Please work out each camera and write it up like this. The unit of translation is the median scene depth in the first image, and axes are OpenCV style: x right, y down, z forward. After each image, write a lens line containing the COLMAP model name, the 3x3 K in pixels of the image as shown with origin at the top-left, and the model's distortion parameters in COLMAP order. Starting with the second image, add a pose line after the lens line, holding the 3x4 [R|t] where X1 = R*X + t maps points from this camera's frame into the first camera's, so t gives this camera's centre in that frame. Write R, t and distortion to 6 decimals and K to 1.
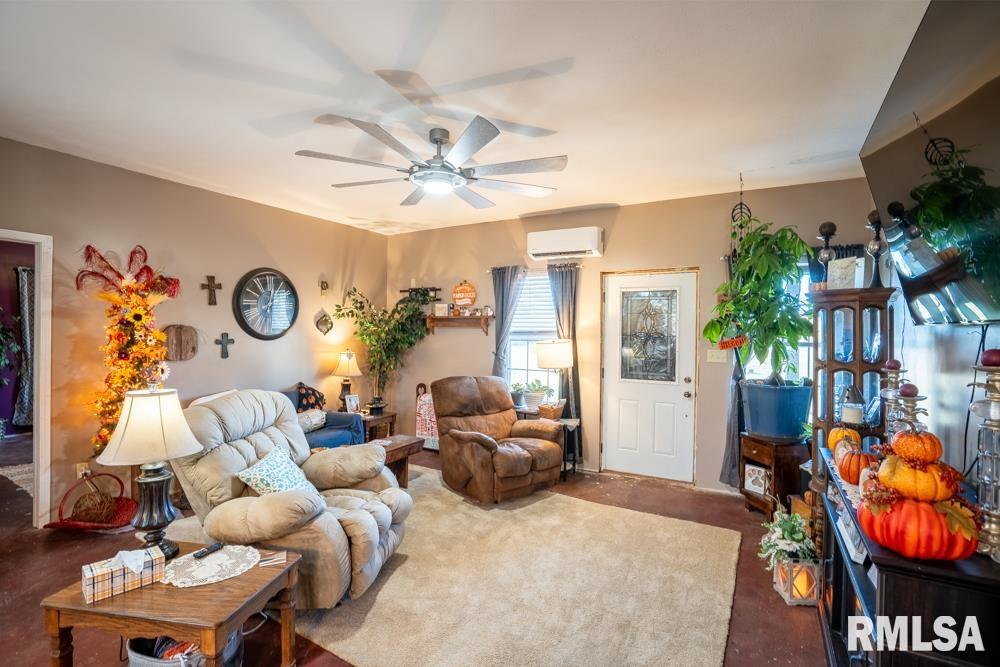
lens RADIAL K [[465.7, 0, 498.4], [0, 465.7, 334.9], [0, 0, 1]] dist [-0.037477, 0.010038]
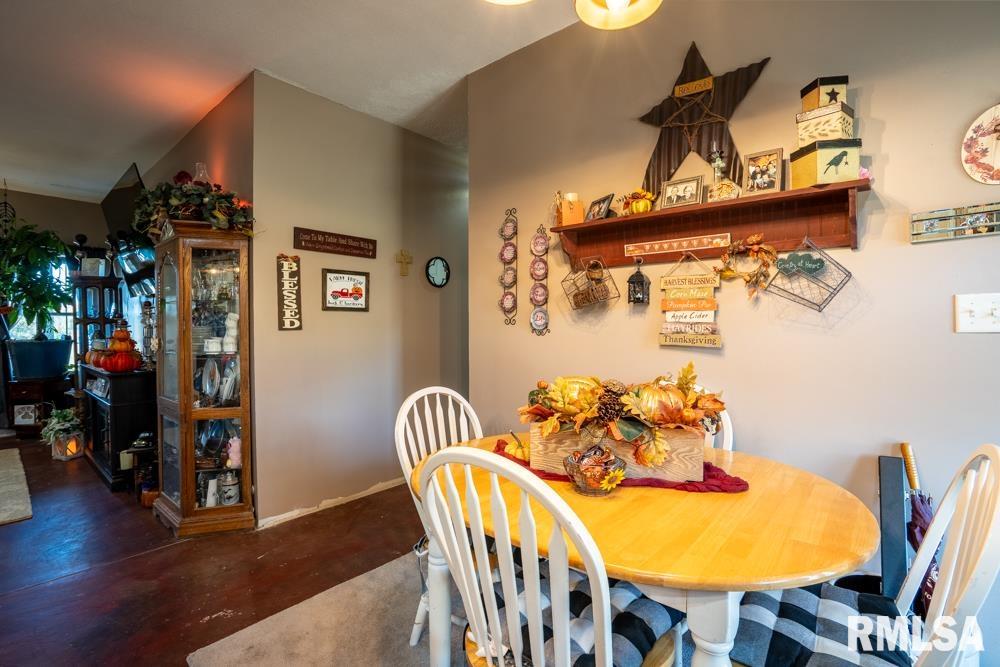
lens RADIAL K [[465.7, 0, 508.8], [0, 465.7, 334.1], [0, 0, 1]] dist [-0.037477, 0.010038]
pose [[0.184599, -0.024412, 0.982511, -0.418608], [0.007220, 0.999698, 0.023482, 0.057516], [-0.982787, 0.002759, 0.184719, -0.559271]]
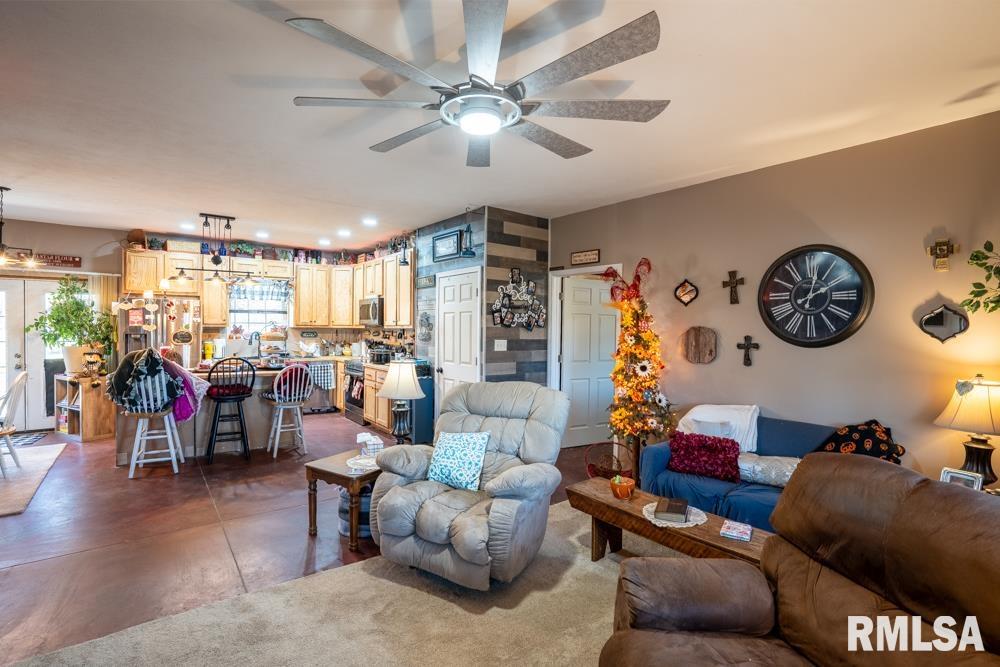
lens RADIAL K [[465.7, 0, 497.8], [0, 465.7, 330.8], [0, 0, 1]] dist [-0.037477, 0.010038]
pose [[-0.365406, -0.014891, -0.930729, 0.360753], [-0.028542, 0.999581, -0.004787, 0.003376], [0.930410, 0.024815, -0.365678, 0.906389]]
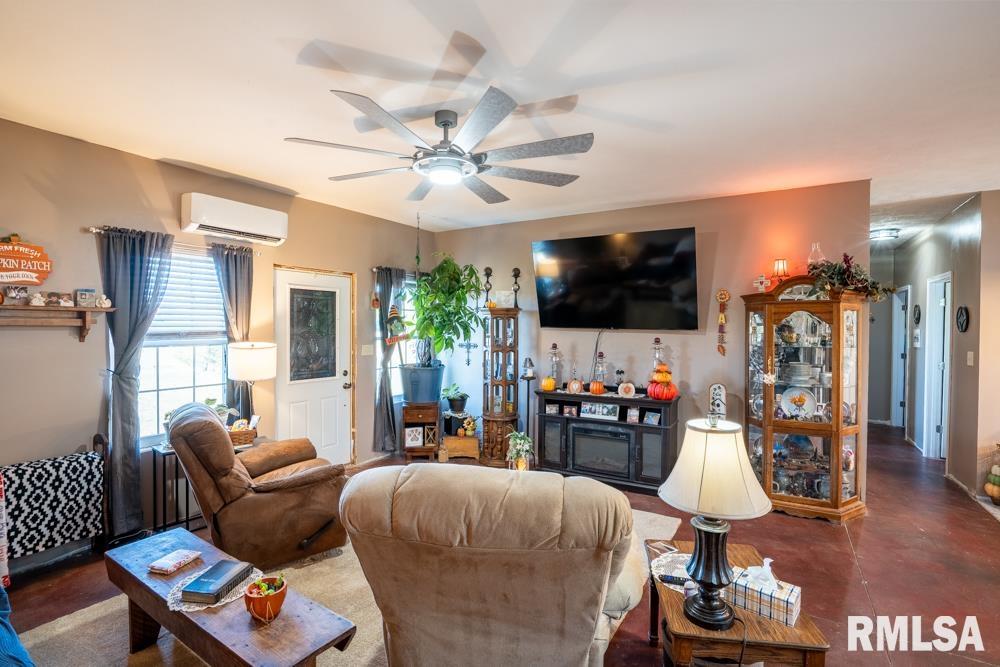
lens RADIAL K [[465.7, 0, 496.1], [0, 465.7, 333.2], [0, 0, 1]] dist [-0.037477, 0.010038]
pose [[0.035201, -0.024467, 0.999081, -0.716570], [0.001986, 0.999700, 0.024412, -0.026901], [-0.999378, 0.001125, 0.035239, 0.610458]]
